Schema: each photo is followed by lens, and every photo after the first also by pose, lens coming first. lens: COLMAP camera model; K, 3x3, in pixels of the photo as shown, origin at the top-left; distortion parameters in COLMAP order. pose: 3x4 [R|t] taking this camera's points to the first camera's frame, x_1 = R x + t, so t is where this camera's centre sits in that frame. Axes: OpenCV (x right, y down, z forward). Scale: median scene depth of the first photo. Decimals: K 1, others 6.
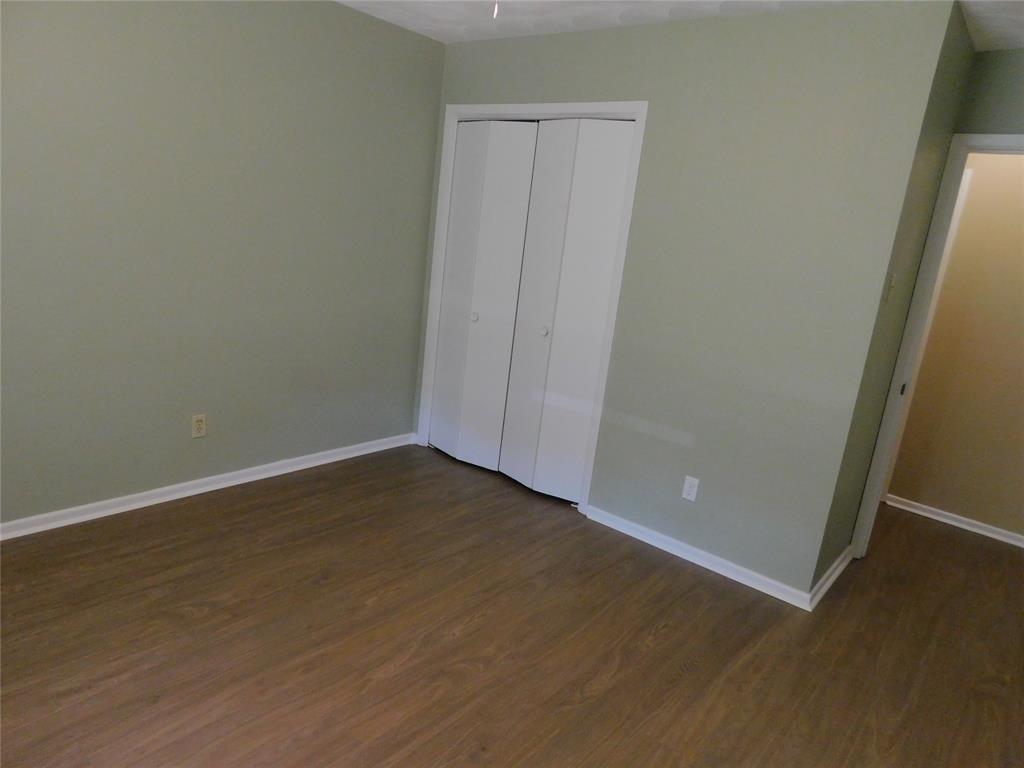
lens RADIAL K [[675.5, 0, 514.4], [0, 675.5, 382.9], [0, 0, 1]] dist [-0.073329, 0.057761]
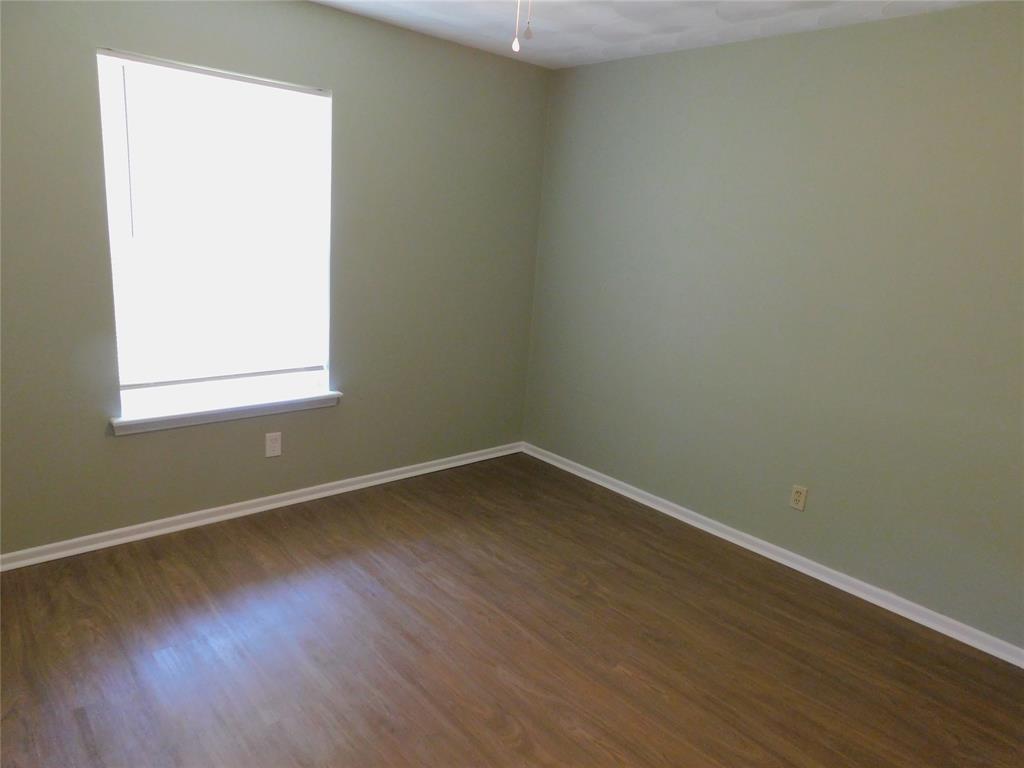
lens RADIAL K [[675.5, 0, 514.4], [0, 675.5, 382.9], [0, 0, 1]] dist [-0.073329, 0.057761]
pose [[-0.121766, 0.117942, -0.985527, 0.634095], [-0.322857, 0.934212, 0.151691, -0.129578], [0.938582, 0.336655, -0.075677, 0.755068]]
